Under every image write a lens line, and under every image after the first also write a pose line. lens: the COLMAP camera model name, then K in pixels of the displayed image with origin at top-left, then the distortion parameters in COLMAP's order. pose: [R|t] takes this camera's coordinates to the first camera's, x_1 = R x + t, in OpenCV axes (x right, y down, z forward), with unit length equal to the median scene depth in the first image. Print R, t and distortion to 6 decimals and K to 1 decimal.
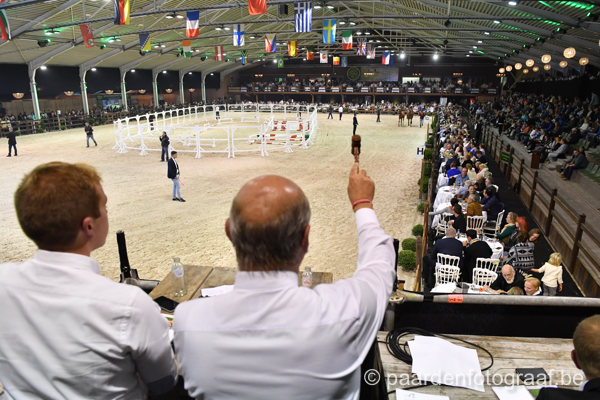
lens RADIAL K [[410.8, 0, 297.3], [0, 410.8, 195.8], [0, 0, 1]] dist [-0.054199, -0.001709]
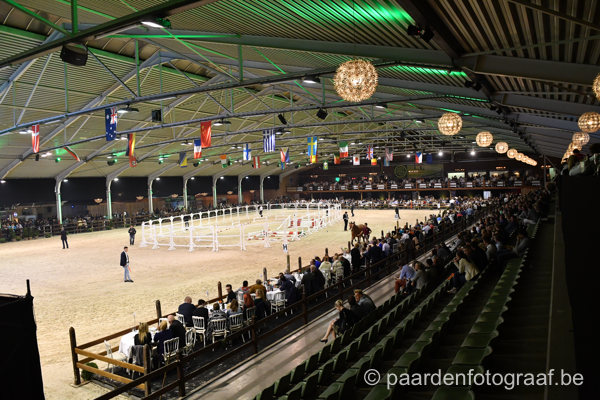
lens RADIAL K [[410.8, 0, 301.5], [0, 410.8, 202.0], [0, 0, 1]] dist [-0.054199, -0.001709]
pose [[0.973277, -0.023469, -0.228431, 0.234142], [-0.024738, 0.978258, -0.205910, 0.005939], [0.228297, 0.206059, 0.951536, -0.093601]]
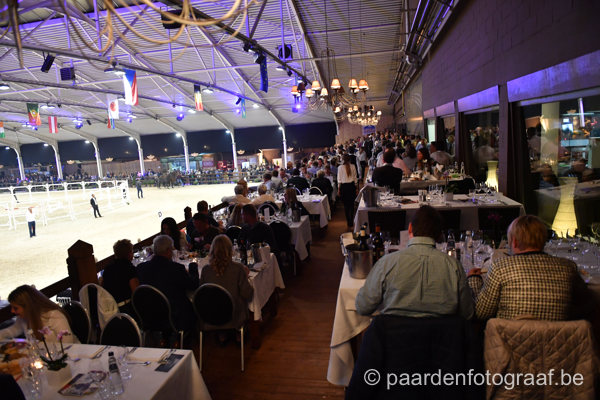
lens RADIAL K [[410.8, 0, 297.2], [0, 410.8, 200.6], [0, 0, 1]] dist [-0.054199, -0.001709]
pose [[0.134887, 0.146062, -0.980036, 0.638080], [-0.191765, 0.974224, 0.118803, -0.288654], [0.972127, 0.171911, 0.159420, 1.004228]]
